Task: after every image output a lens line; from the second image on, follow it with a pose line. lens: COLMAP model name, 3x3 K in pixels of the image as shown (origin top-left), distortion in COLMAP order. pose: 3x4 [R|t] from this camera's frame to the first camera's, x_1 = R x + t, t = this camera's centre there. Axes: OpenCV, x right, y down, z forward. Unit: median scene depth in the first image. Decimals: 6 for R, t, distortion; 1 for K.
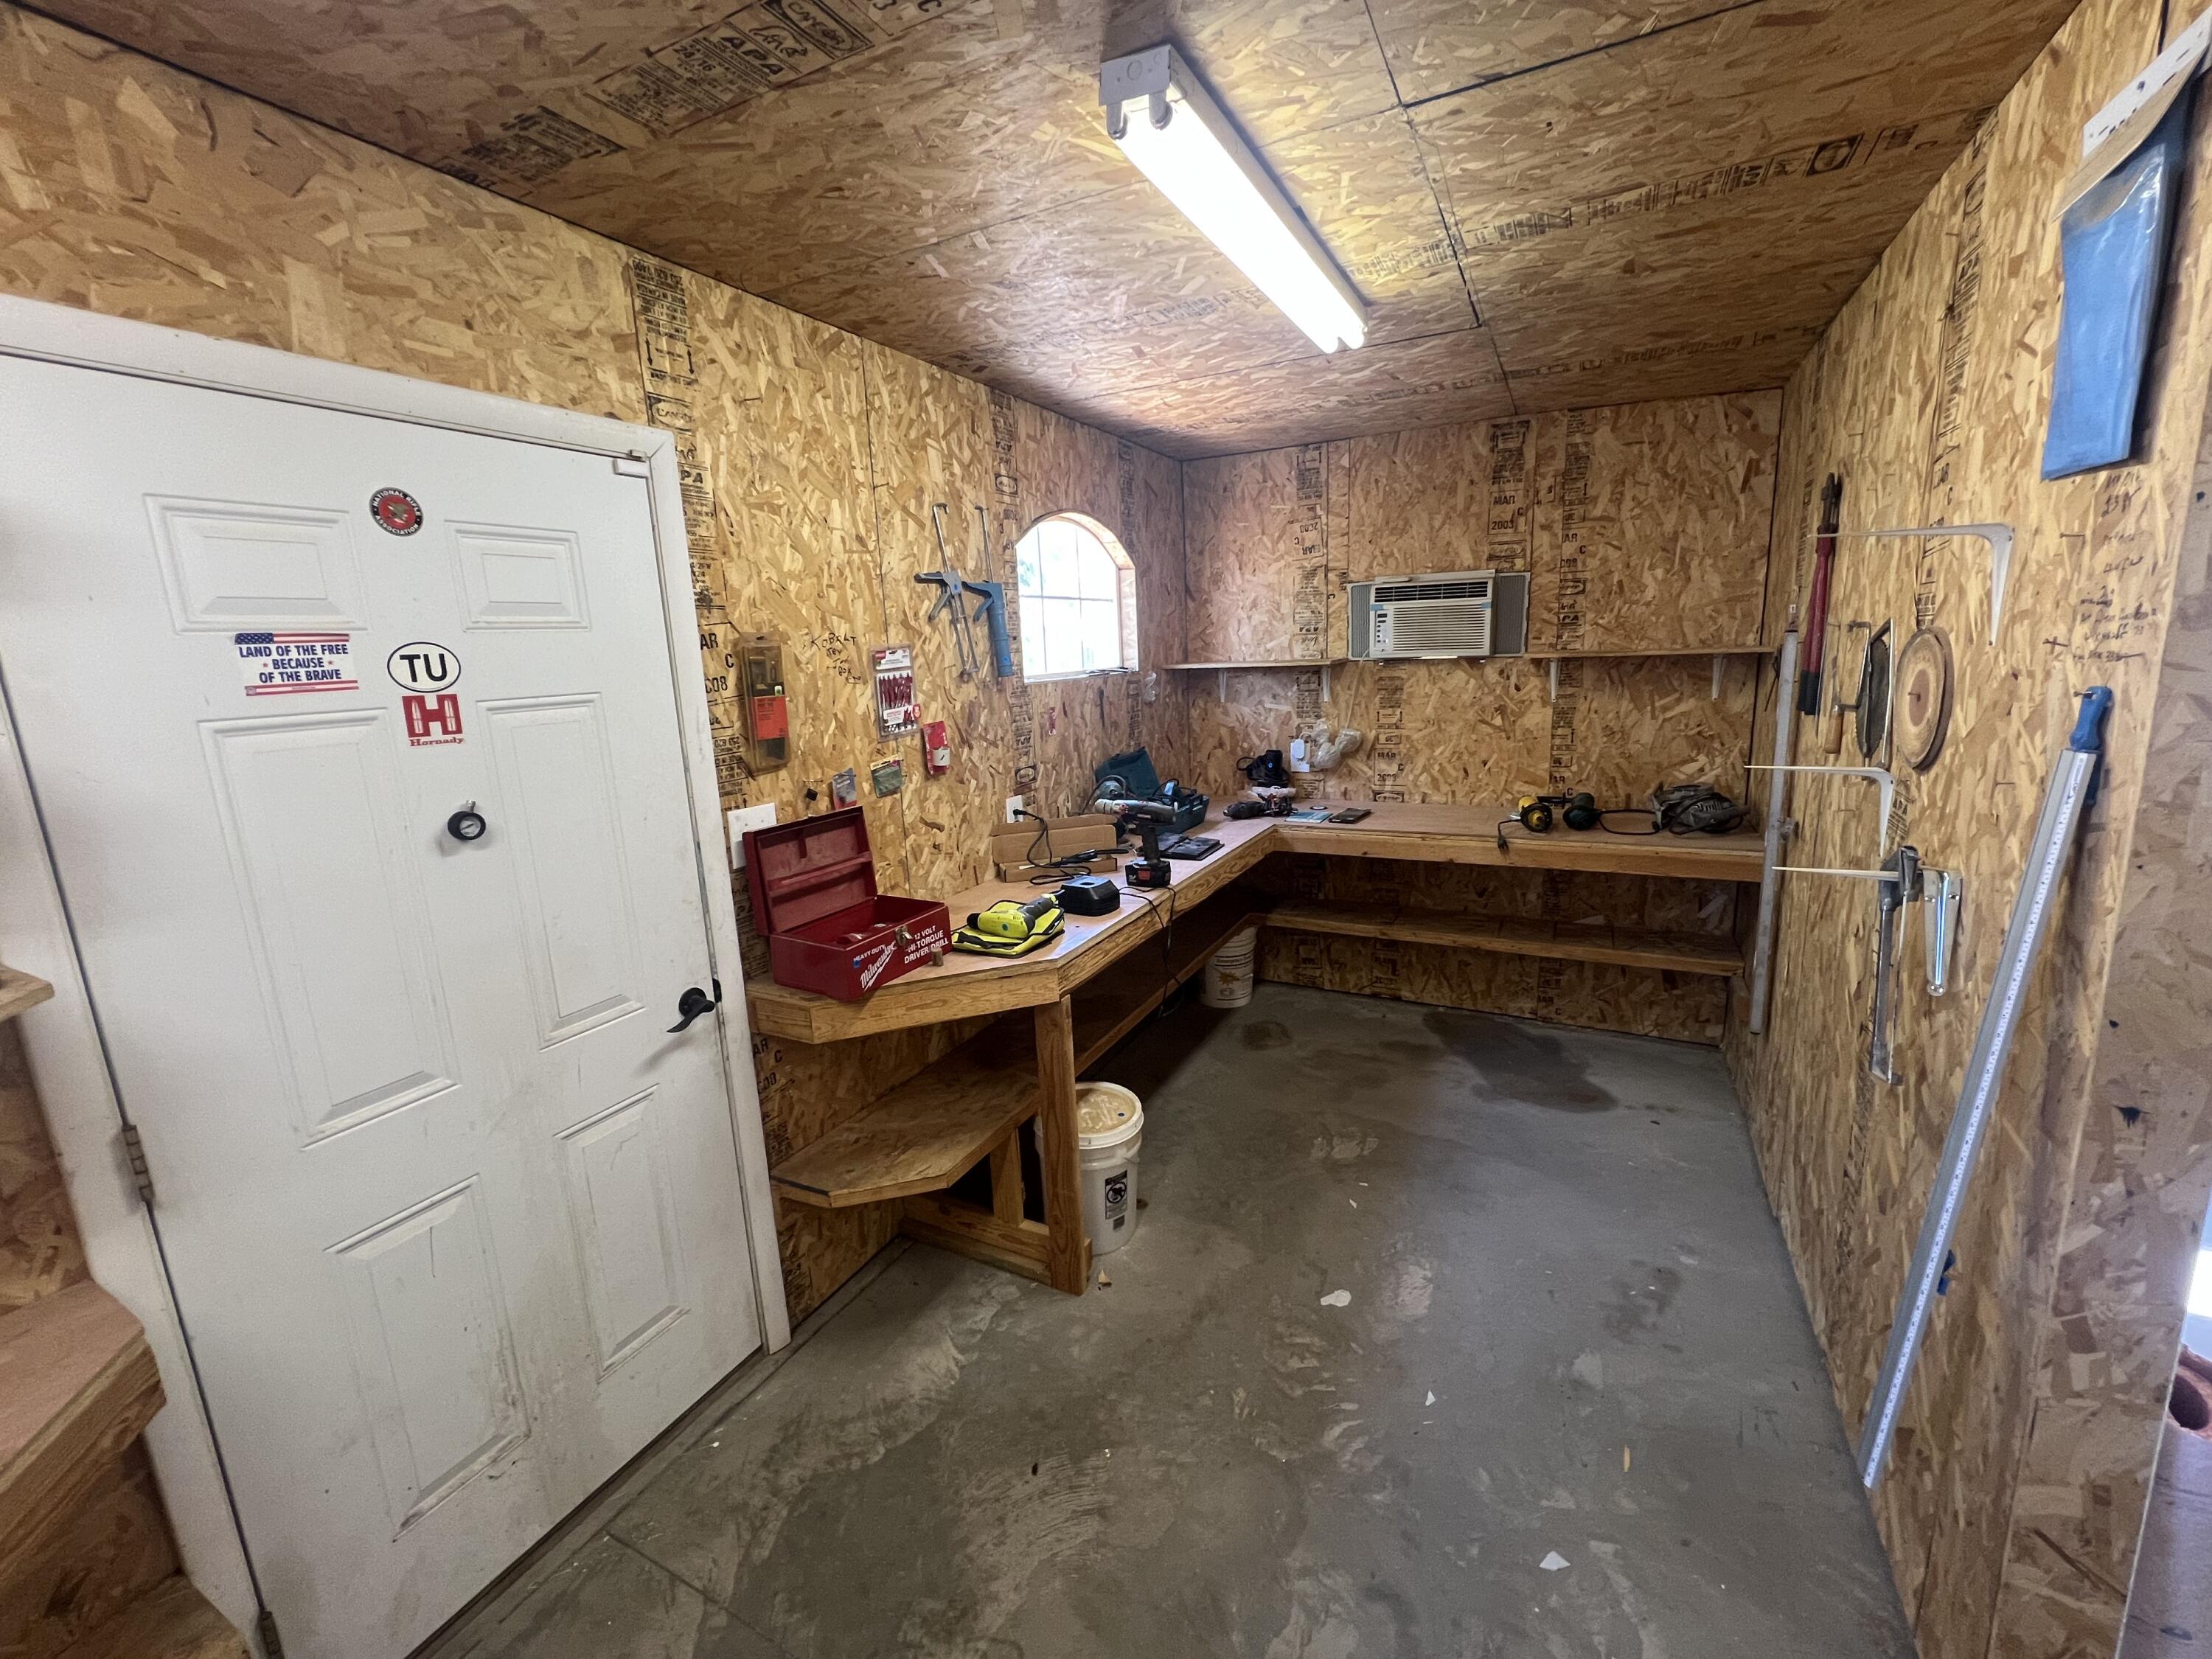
lens RADIAL K [[903.0, 0, 1108.0], [0, 903.0, 824.1], [0, 0, 1]] dist [-0.000870, 0.000150]
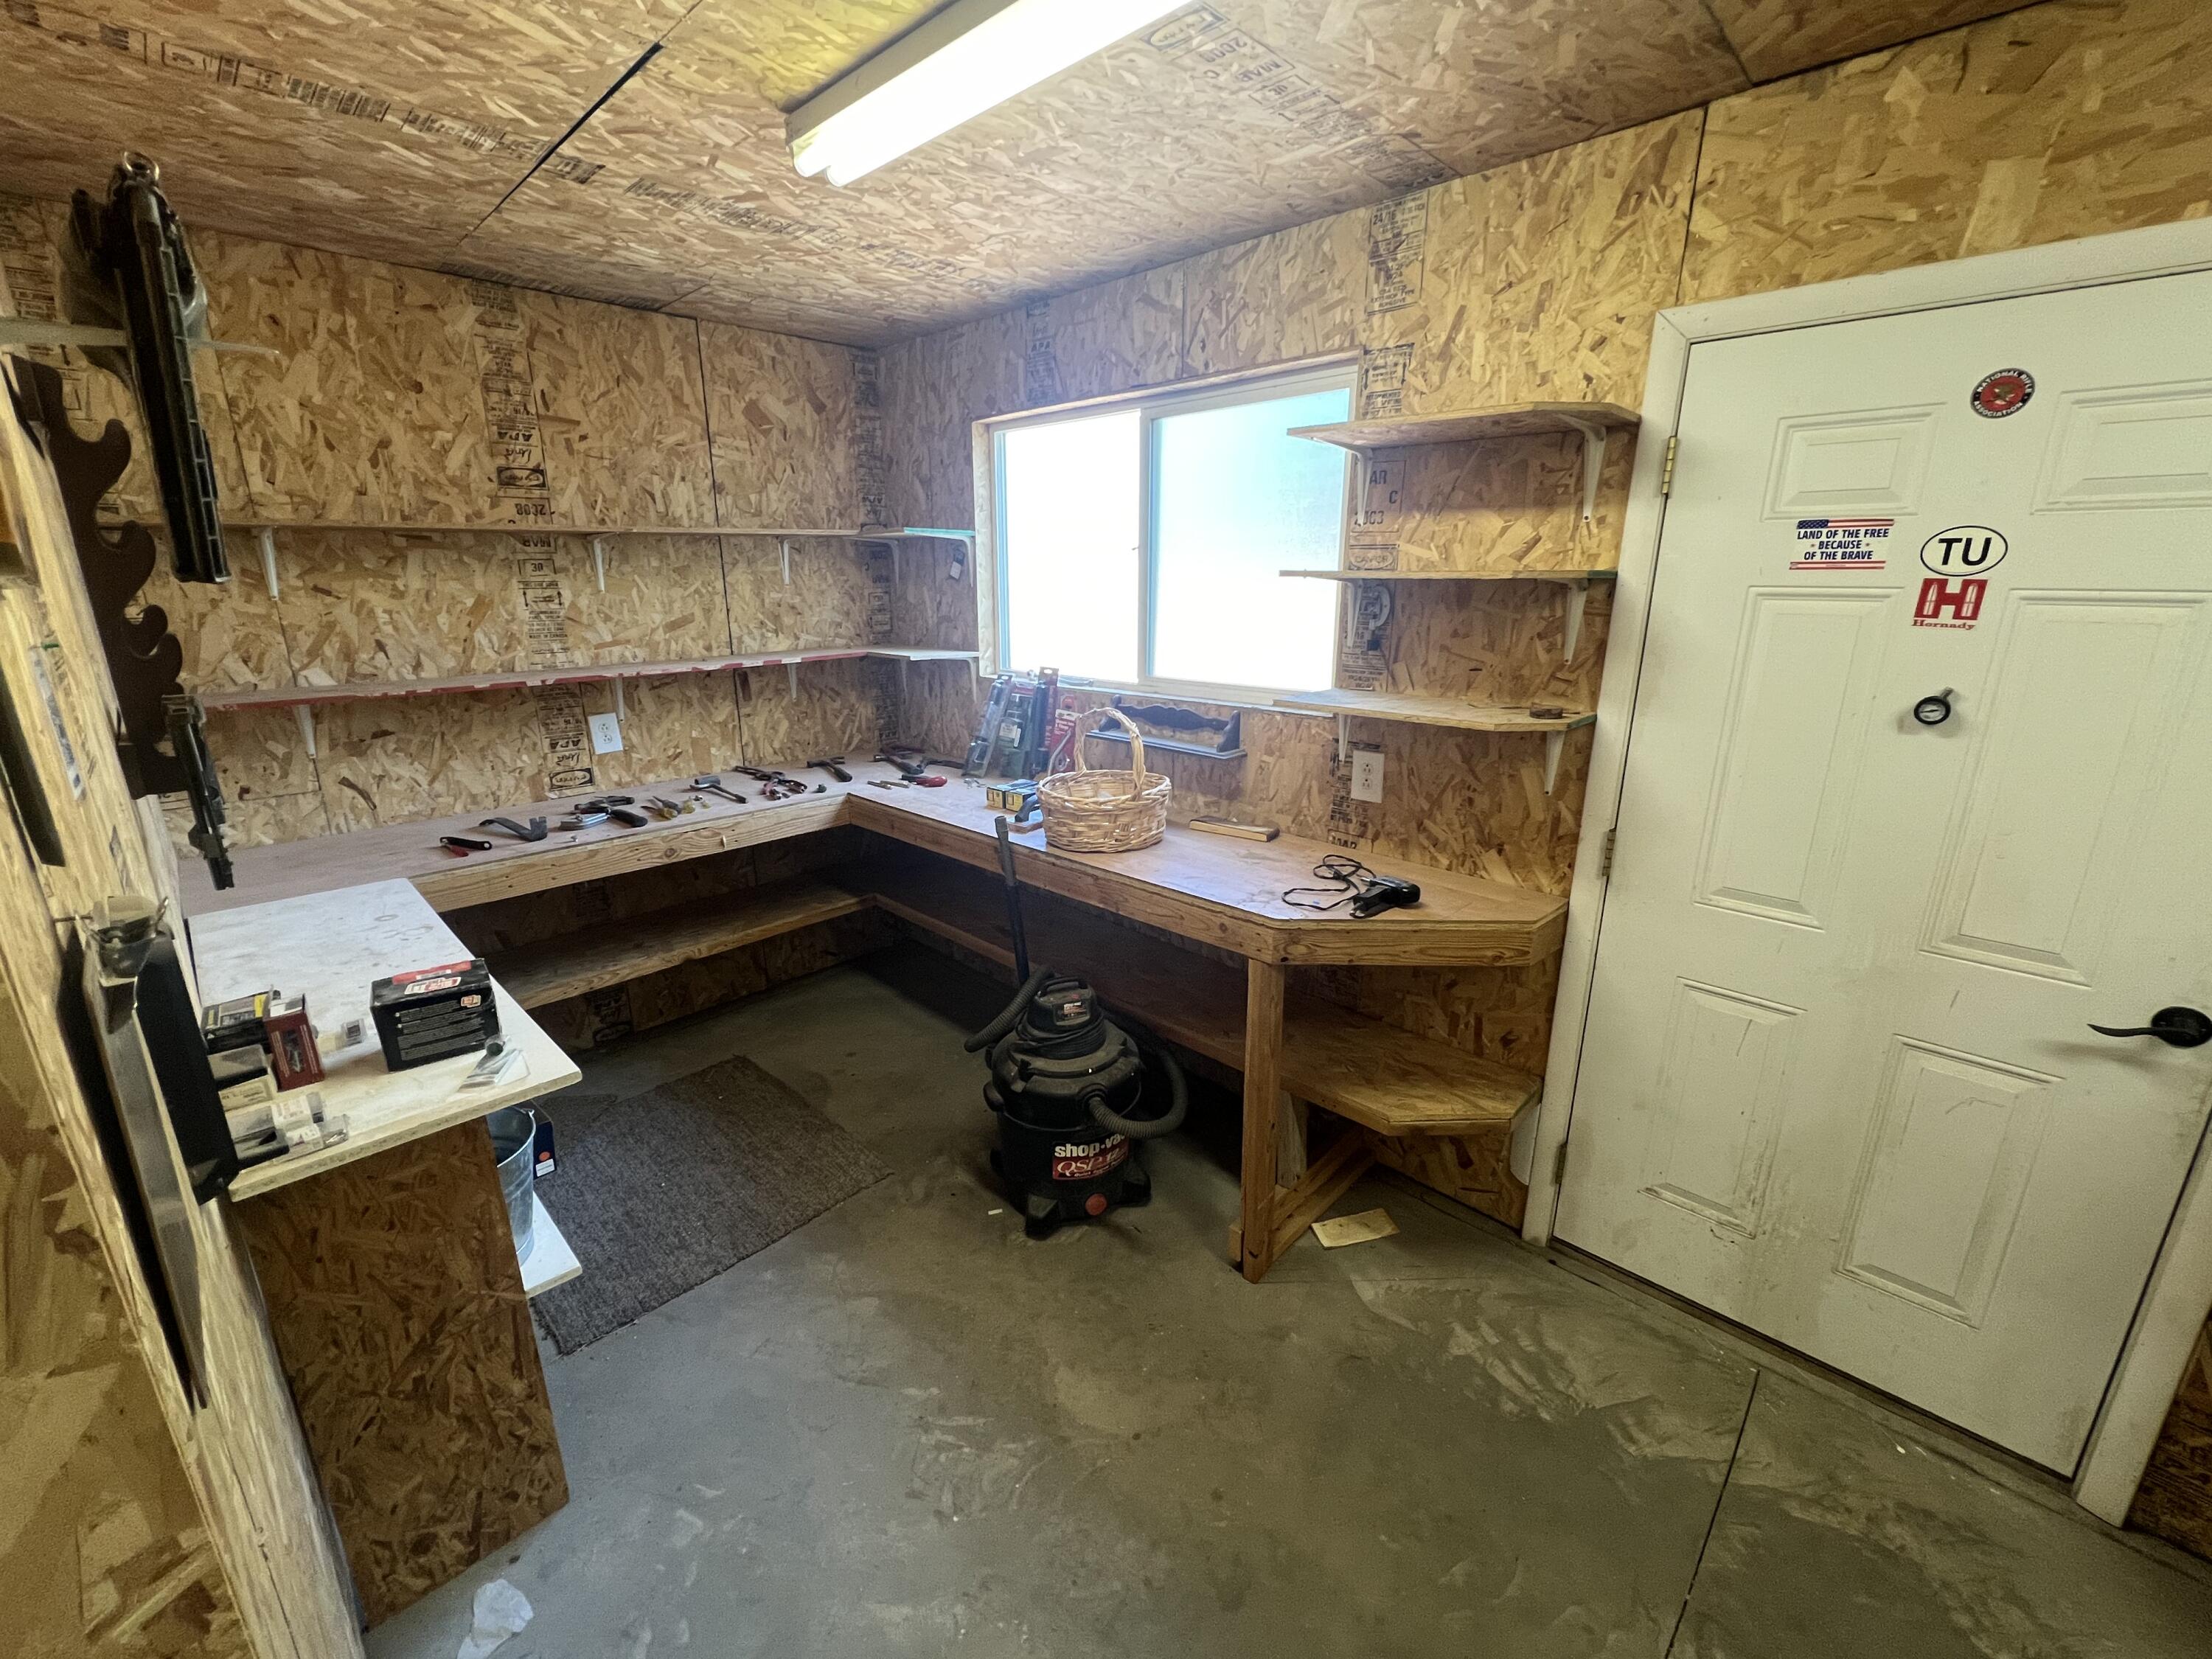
lens RADIAL K [[903.0, 0, 1105.6], [0, 903.0, 820.3], [0, 0, 1]] dist [-0.000870, 0.000150]
pose [[-0.285237, 0.304982, -0.908640, 0.546330], [-0.171794, 0.916402, 0.361516, -0.096078], [0.942935, 0.259216, -0.208998, 0.371625]]
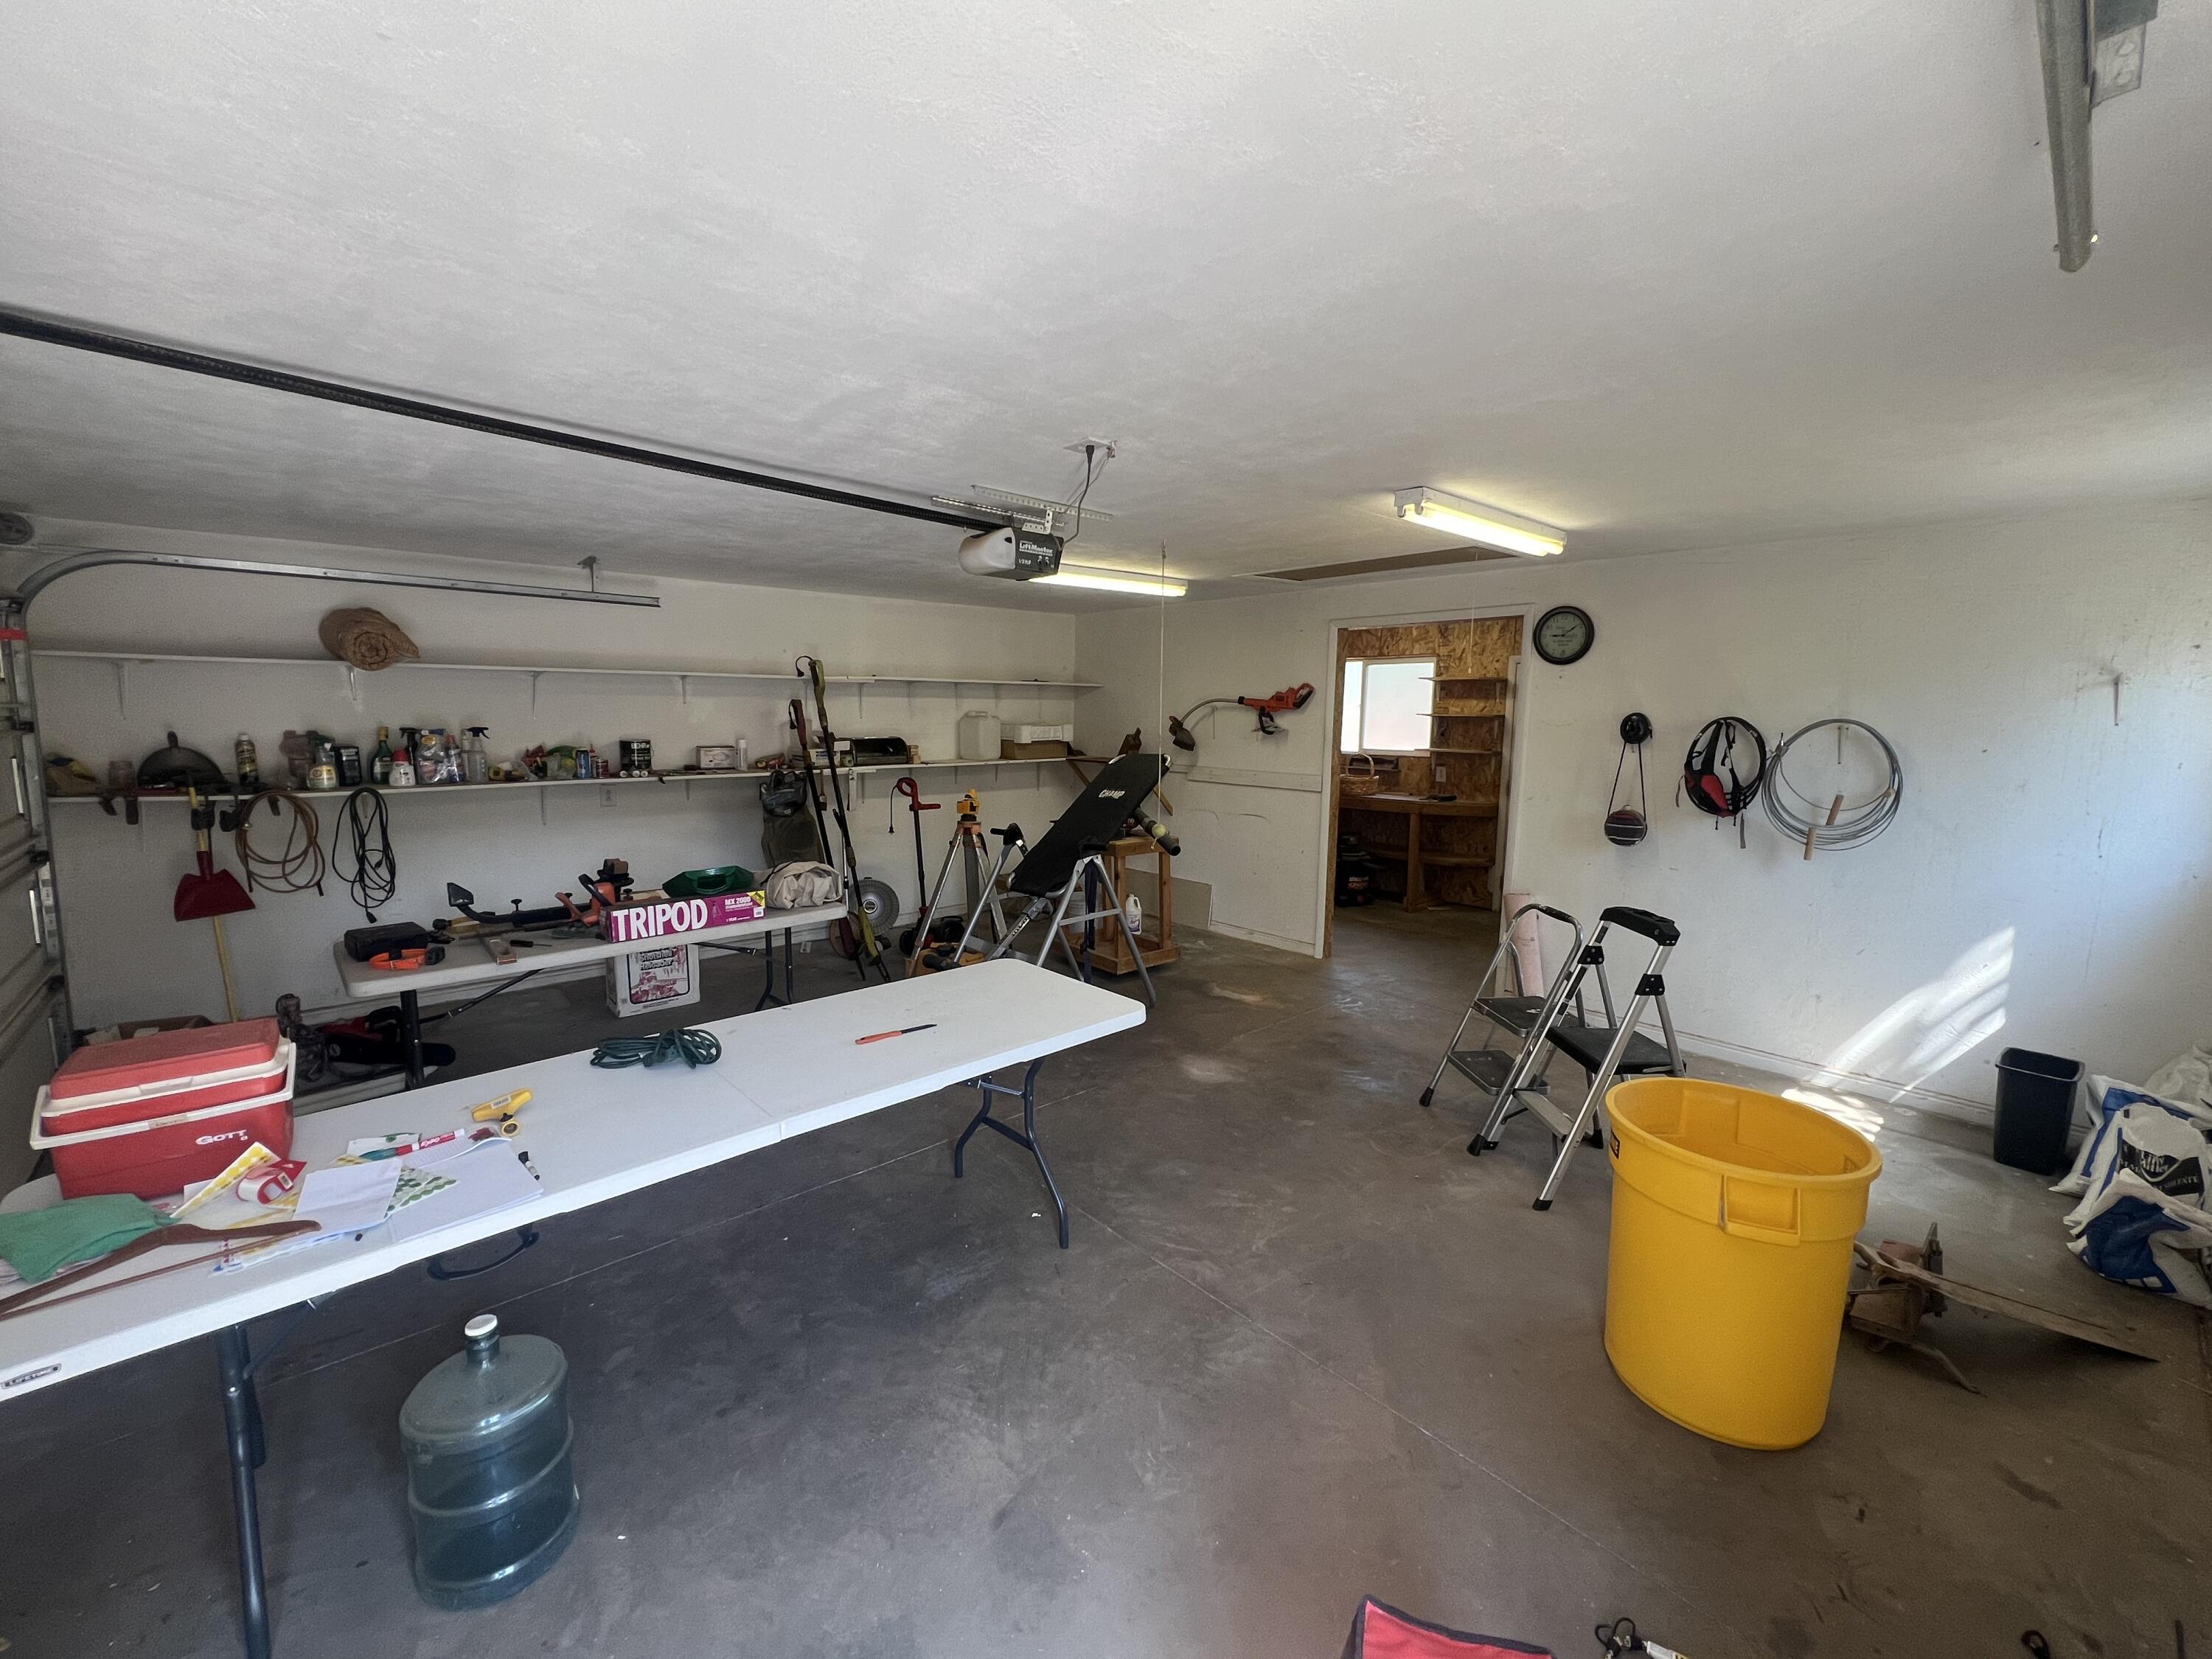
lens RADIAL K [[903.0, 0, 1106.7], [0, 903.0, 822.7], [0, 0, 1]] dist [-0.000870, 0.000150]
pose [[-0.345270, 0.167261, -0.923478, 4.508839], [-0.179809, 0.953972, 0.240011, -0.312934], [0.921117, 0.248919, -0.299303, 0.305239]]
